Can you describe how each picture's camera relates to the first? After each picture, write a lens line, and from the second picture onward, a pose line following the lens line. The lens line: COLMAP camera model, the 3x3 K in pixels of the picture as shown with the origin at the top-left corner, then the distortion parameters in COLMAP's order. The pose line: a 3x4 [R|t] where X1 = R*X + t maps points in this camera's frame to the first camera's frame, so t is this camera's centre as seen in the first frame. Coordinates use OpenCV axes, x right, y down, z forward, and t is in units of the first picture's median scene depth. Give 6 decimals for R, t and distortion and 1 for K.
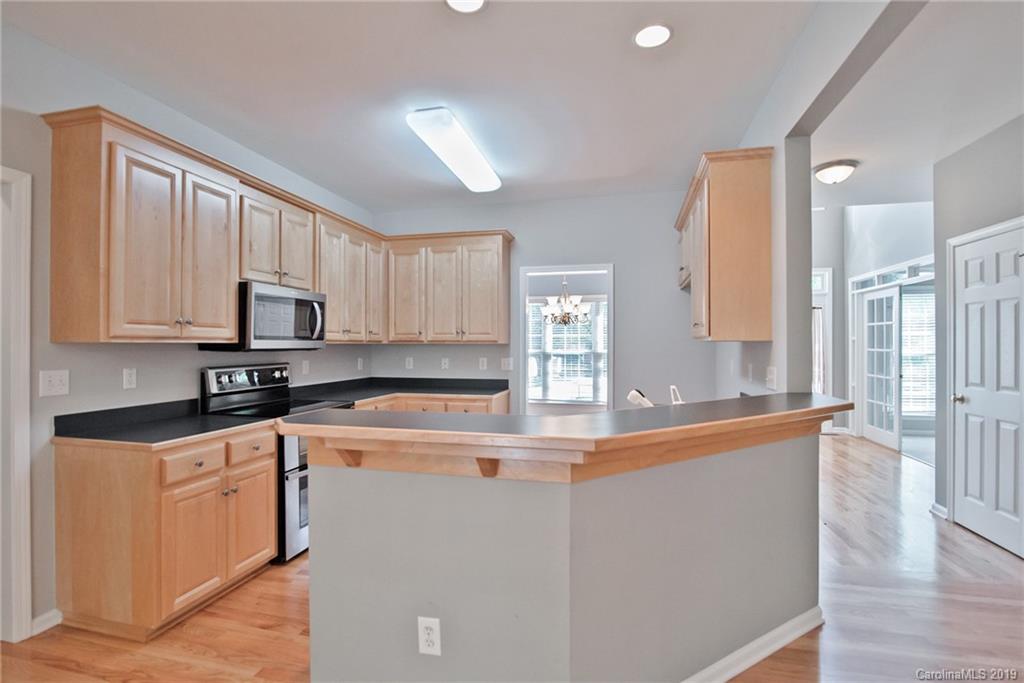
lens RADIAL K [[473.6, 0, 508.2], [0, 473.6, 343.3], [0, 0, 1]] dist [-0.015438, -0.000612]
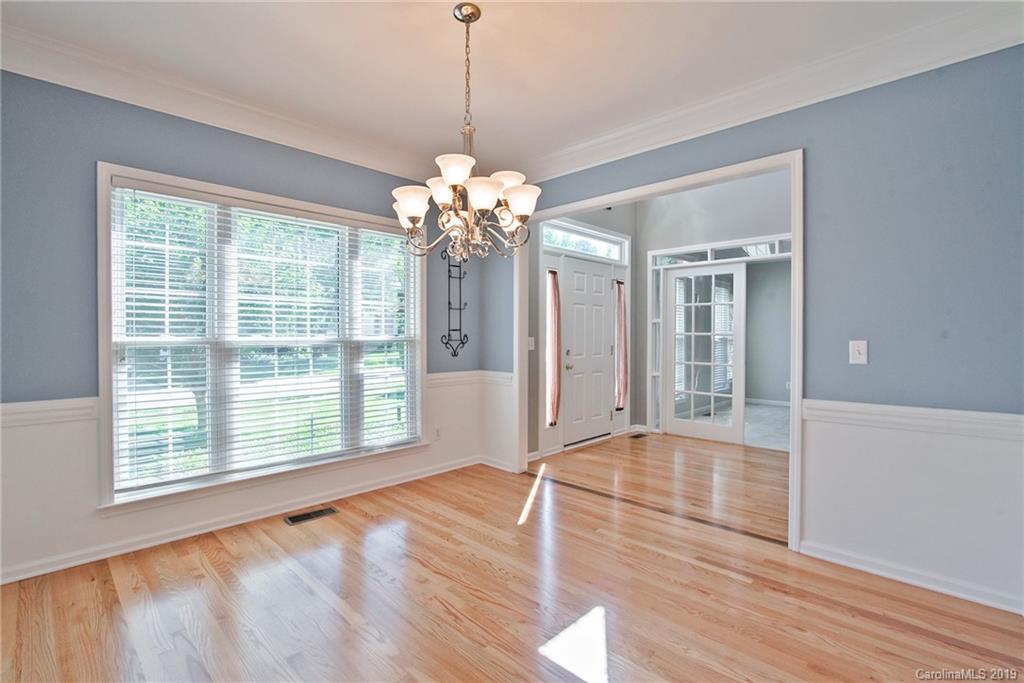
lens RADIAL K [[473.6, 0, 509.6], [0, 473.6, 339.2], [0, 0, 1]] dist [-0.015438, -0.000612]
pose [[0.506085, -0.009339, 0.862433, -0.166744], [-0.005503, 0.999886, 0.014057, 0.013908], [-0.862466, -0.011861, 0.505976, 0.840085]]
